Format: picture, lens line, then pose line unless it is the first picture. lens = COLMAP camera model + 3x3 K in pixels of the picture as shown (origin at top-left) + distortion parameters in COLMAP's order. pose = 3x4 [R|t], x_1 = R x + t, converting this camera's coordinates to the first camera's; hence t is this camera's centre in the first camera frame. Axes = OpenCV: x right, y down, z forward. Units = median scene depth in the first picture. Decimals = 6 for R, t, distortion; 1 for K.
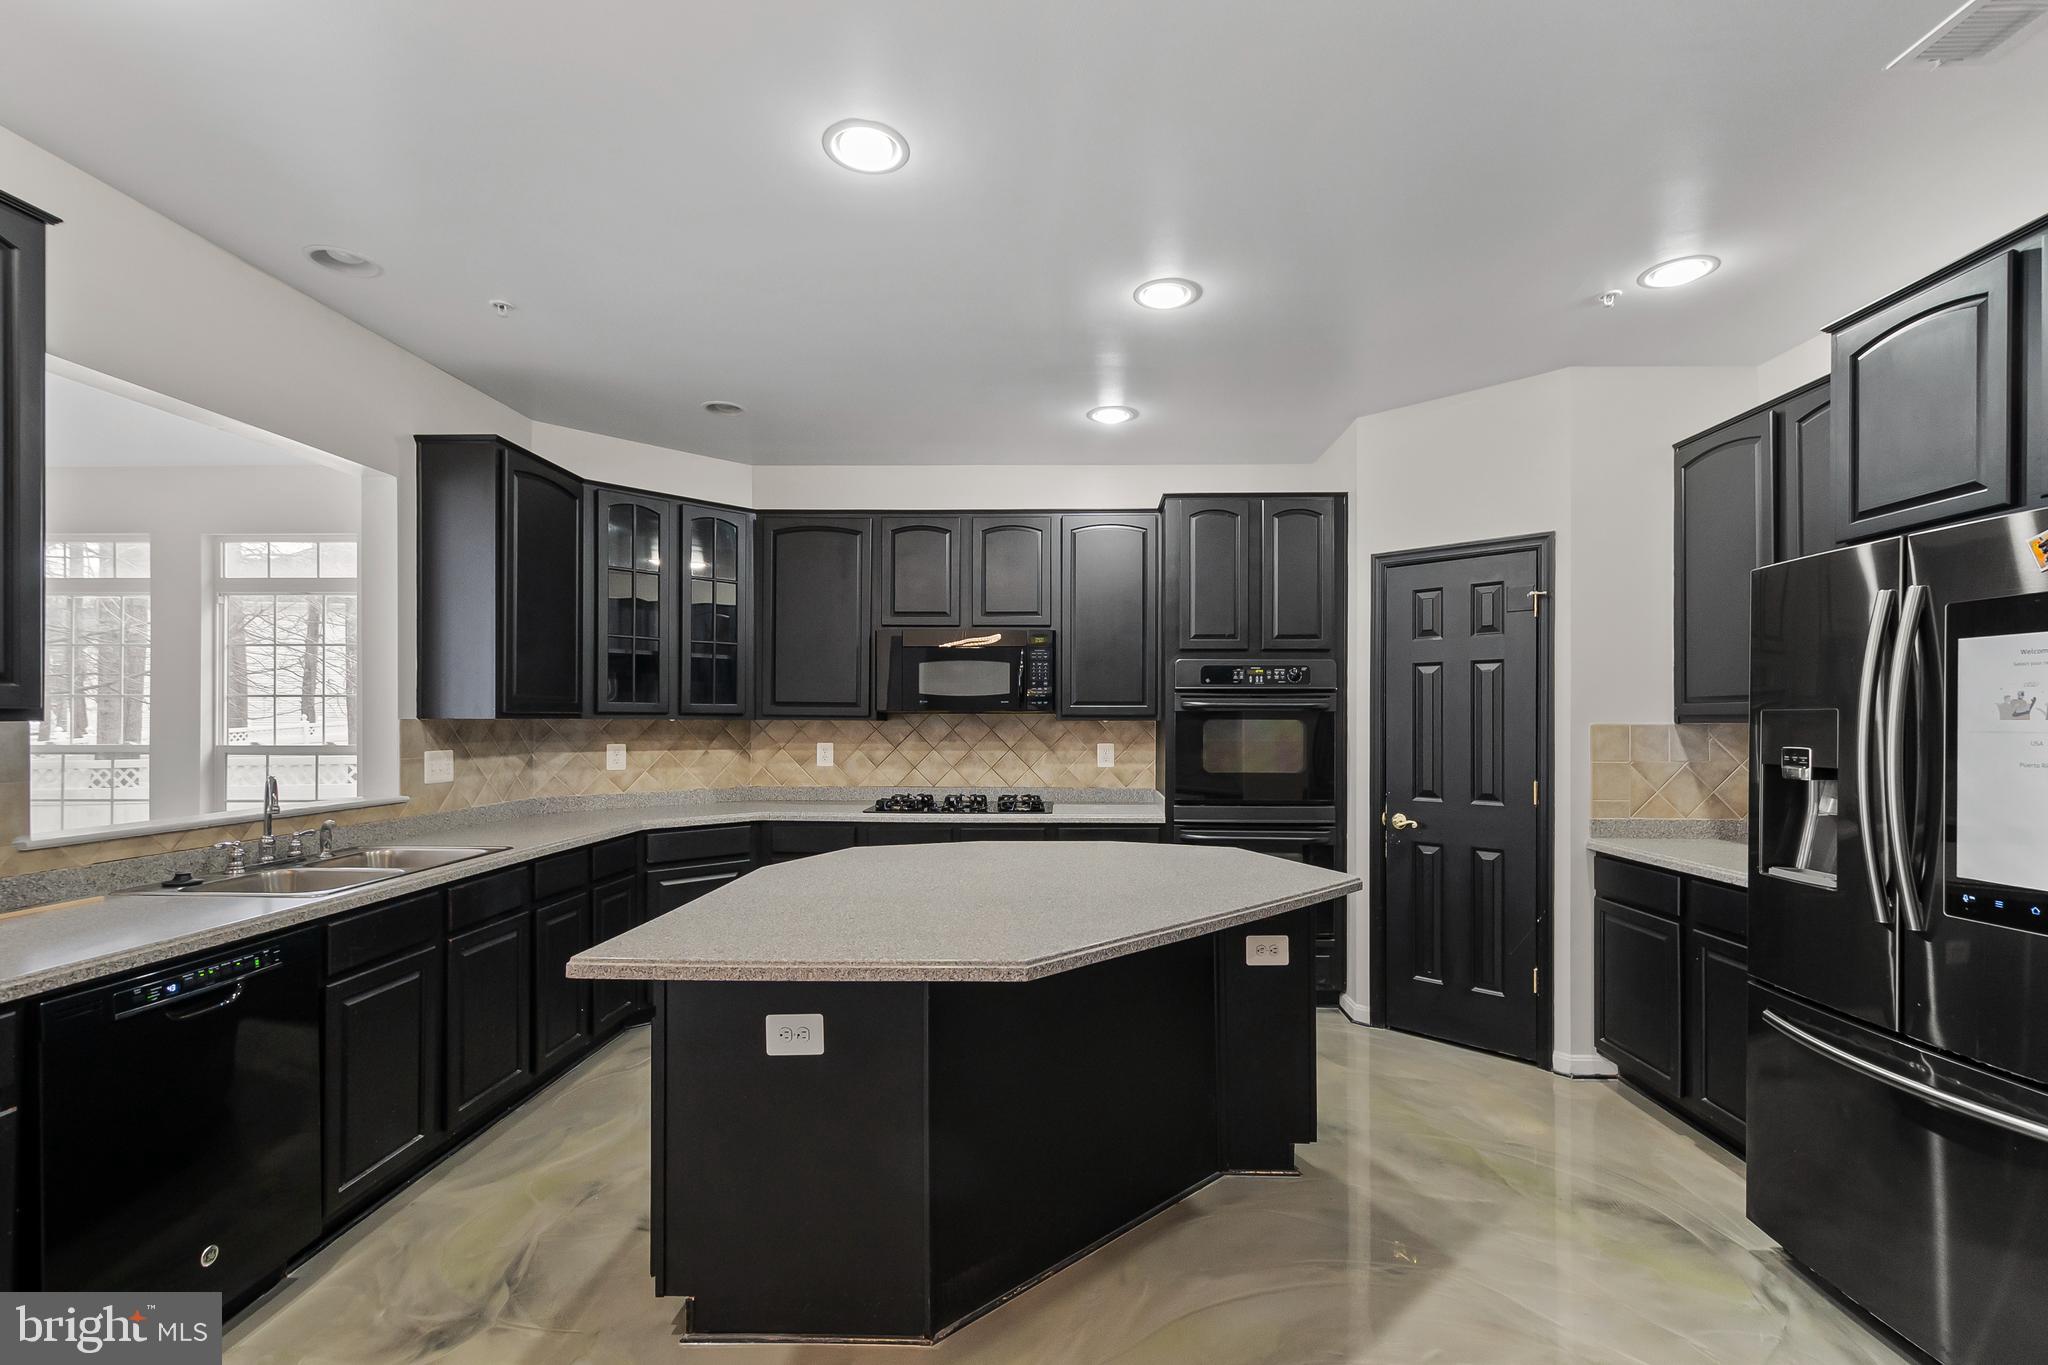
lens RADIAL K [[906.1, 0, 1037.2], [0, 906.1, 718.7], [0, 0, 1]] dist [0.008754, -0.001486]
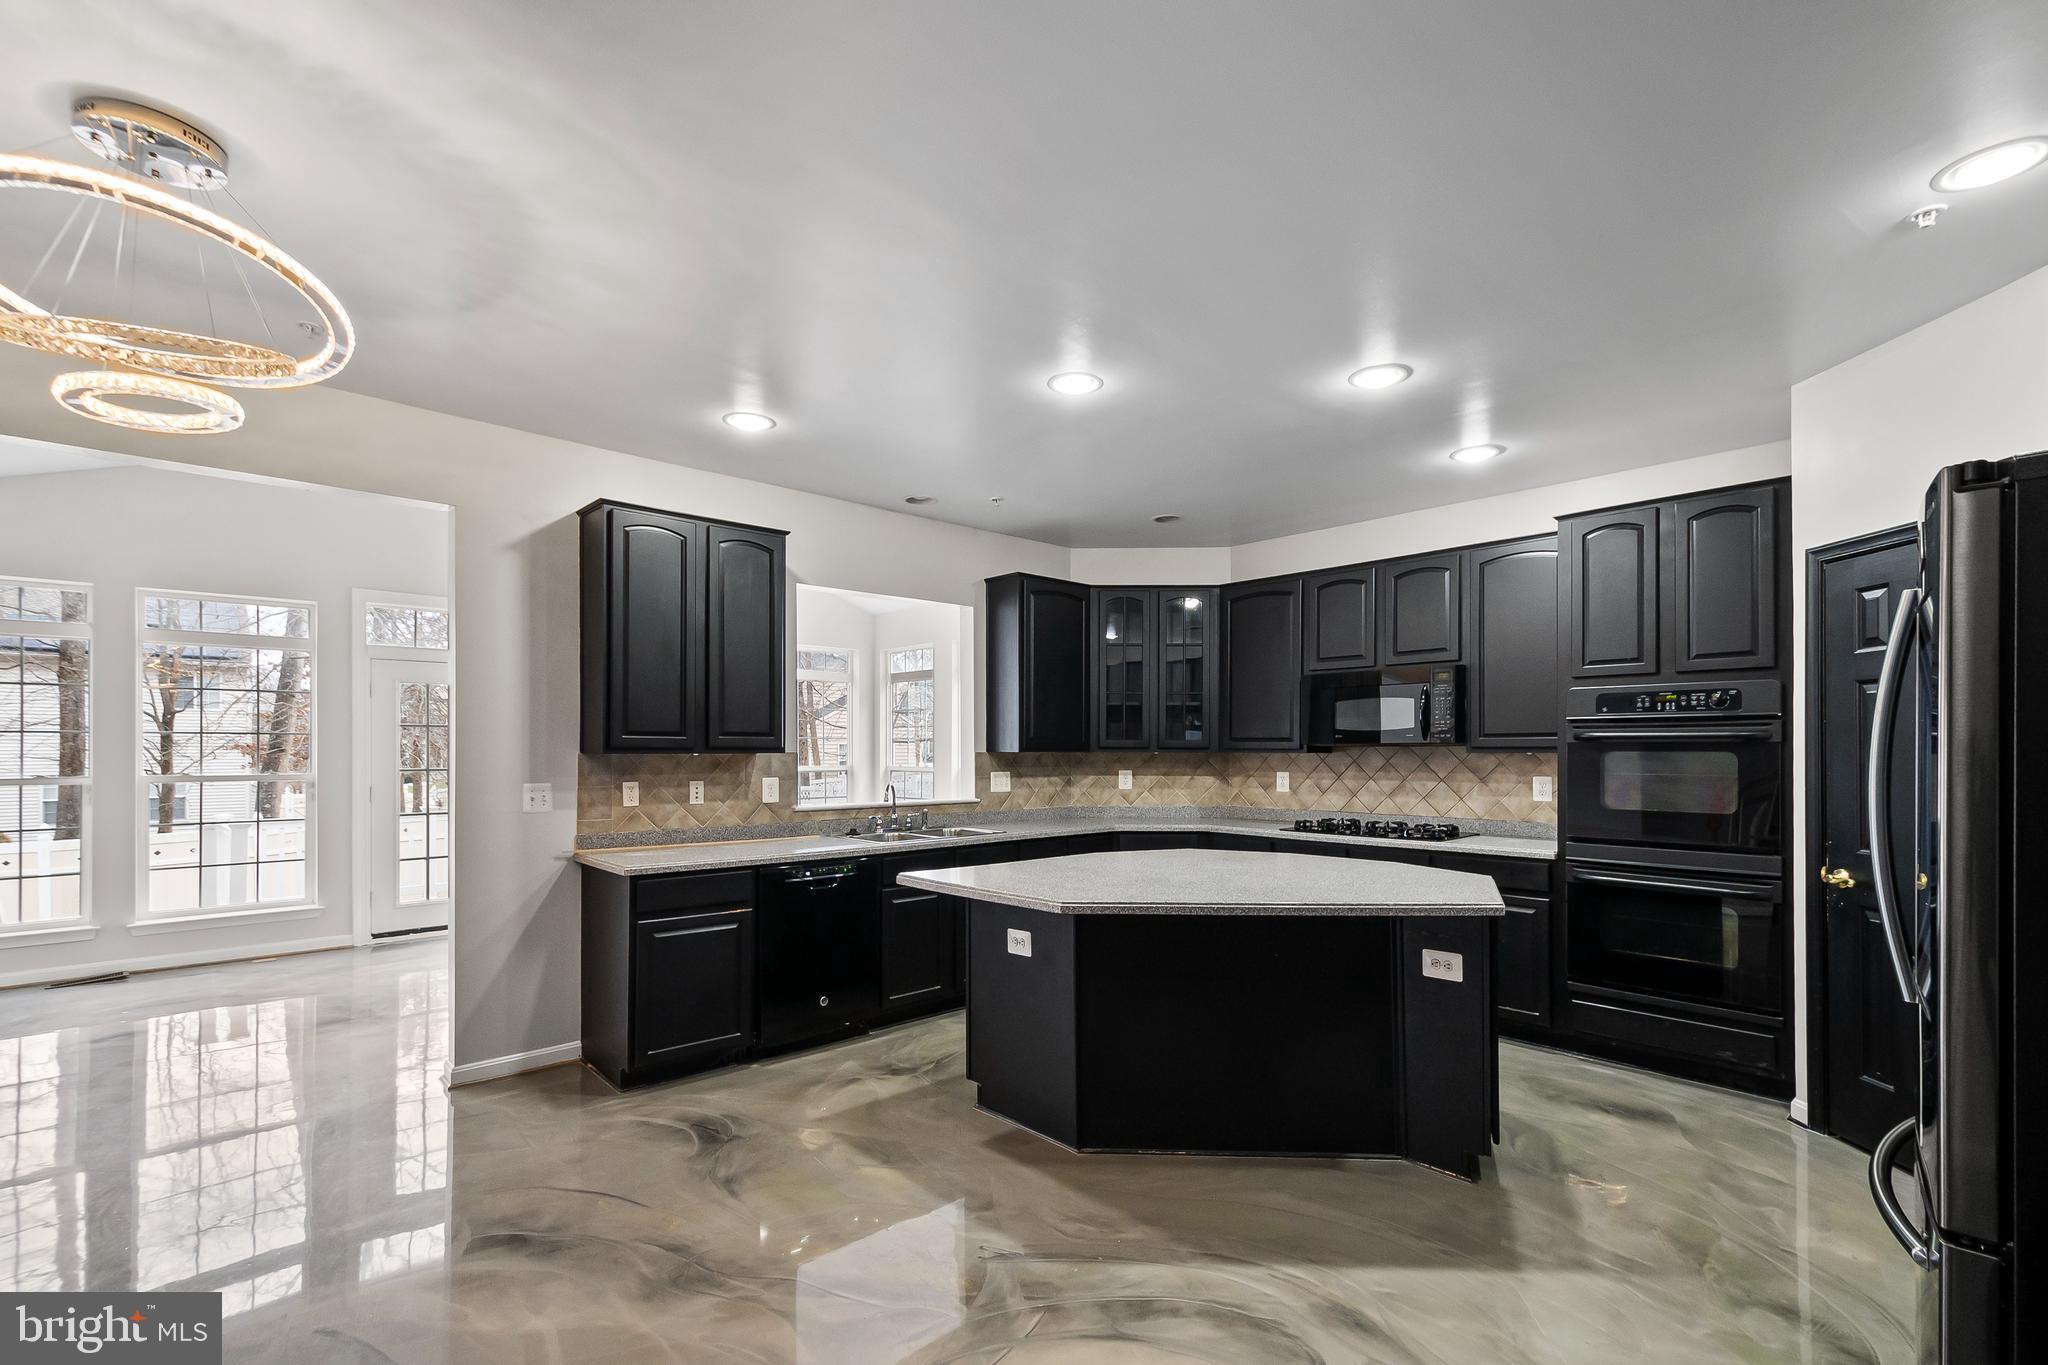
lens RADIAL K [[906.1, 0, 1031.1], [0, 906.1, 749.4], [0, 0, 1]] dist [0.008754, -0.001486]
pose [[0.701341, -0.003736, -0.712816, 0.465229], [0.001509, 0.999992, -0.003756, 0.001338], [0.712824, 0.001558, 0.701341, -0.073343]]
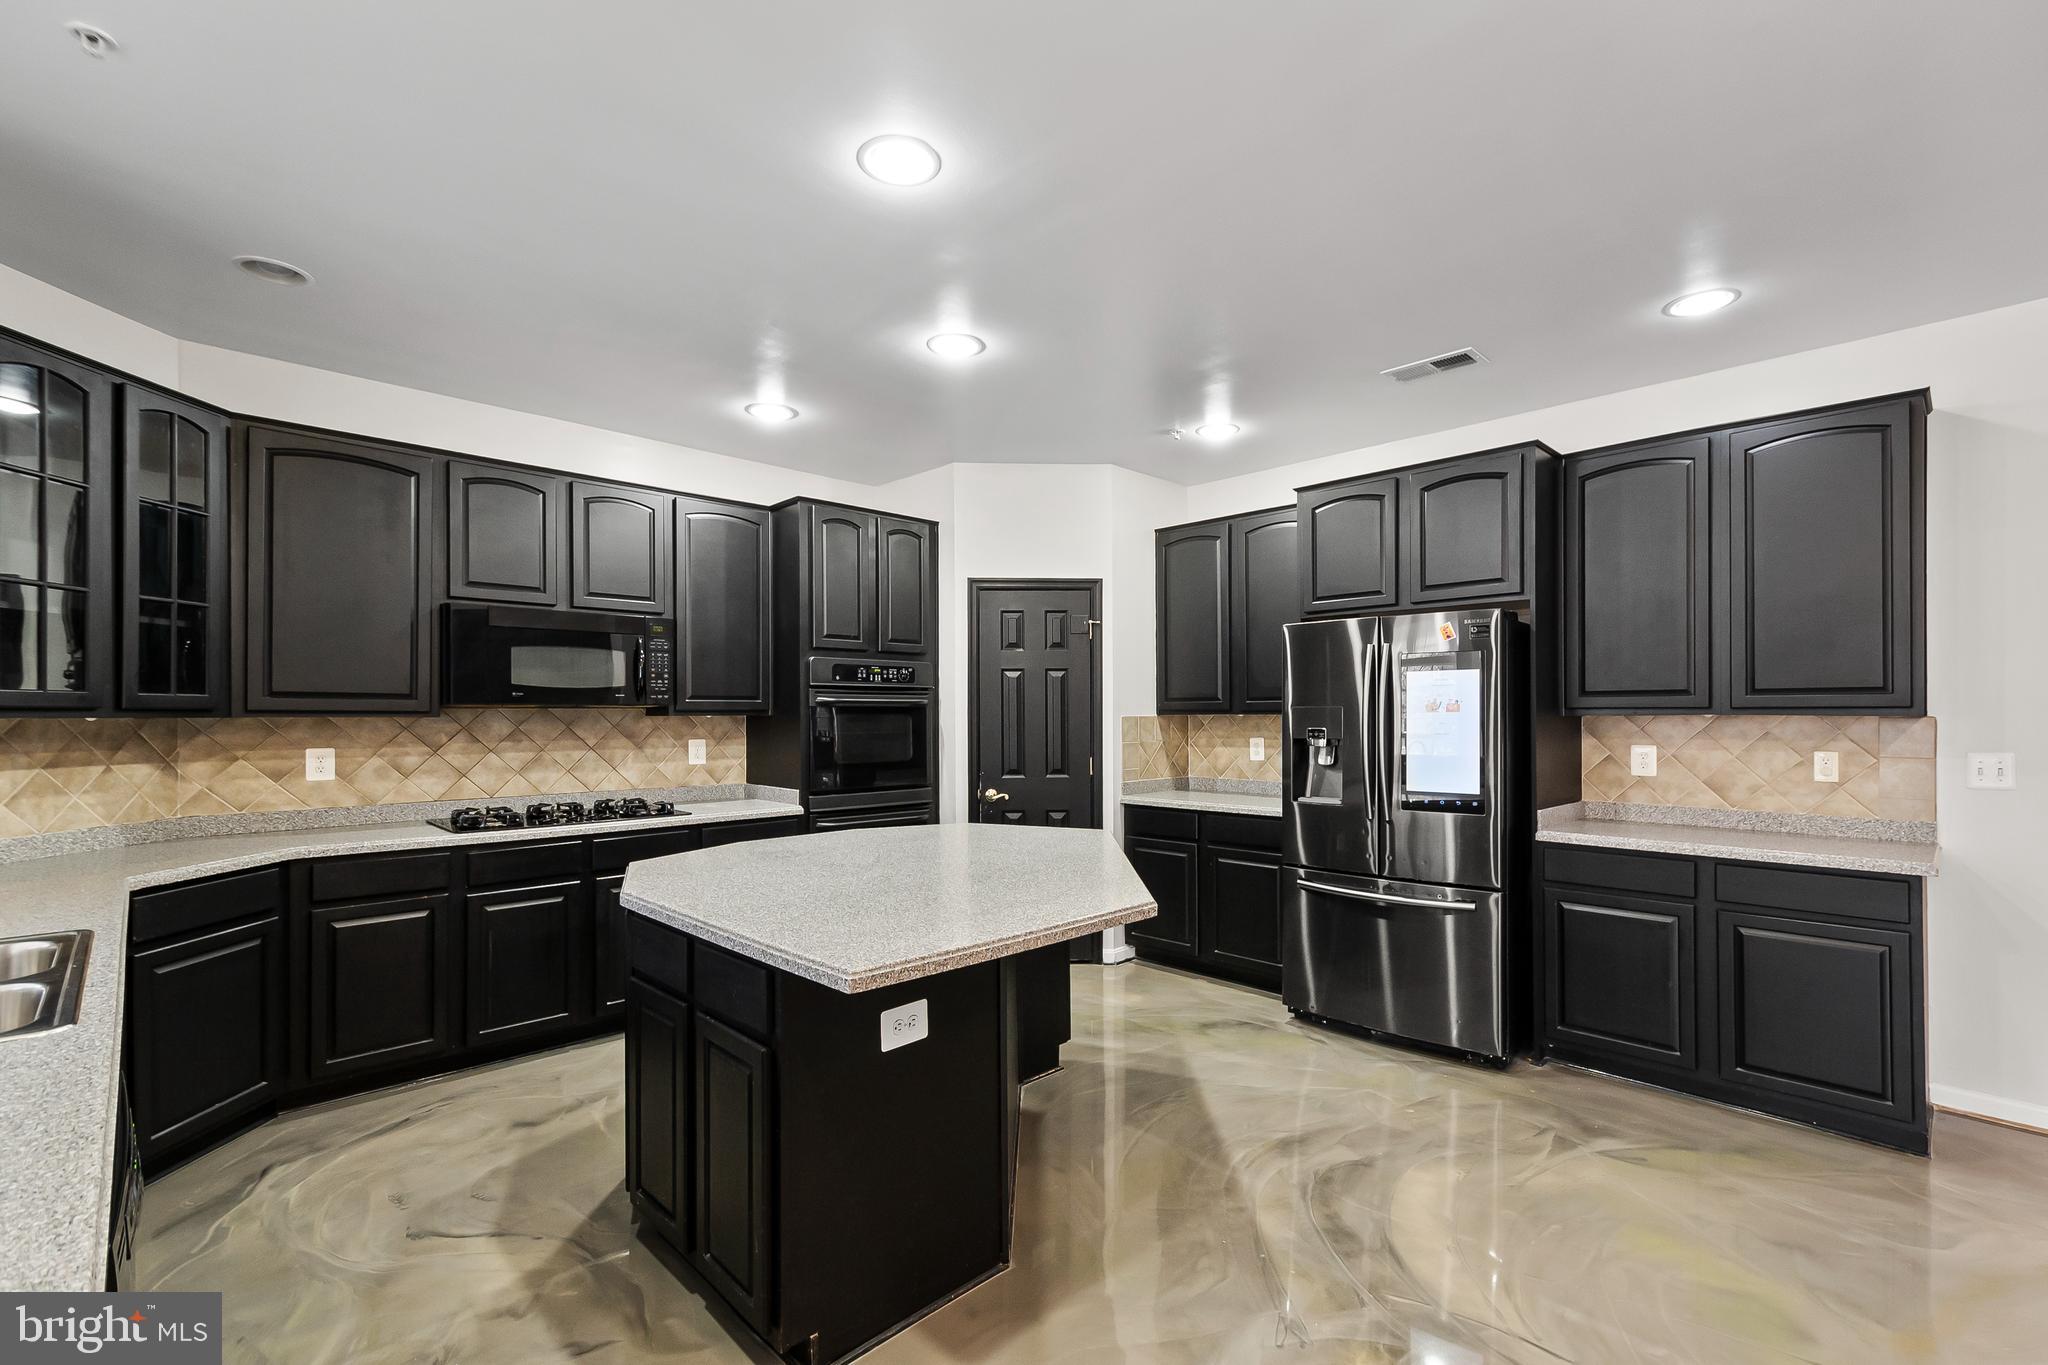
lens RADIAL K [[906.1, 0, 1032.2], [0, 906.1, 713.3], [0, 0, 1]] dist [0.008754, -0.001486]
pose [[0.692918, -0.003899, 0.721006, -0.451367], [0.003814, 0.999991, 0.001743, -0.001187], [-0.721006, 0.001542, 0.692927, 0.096457]]
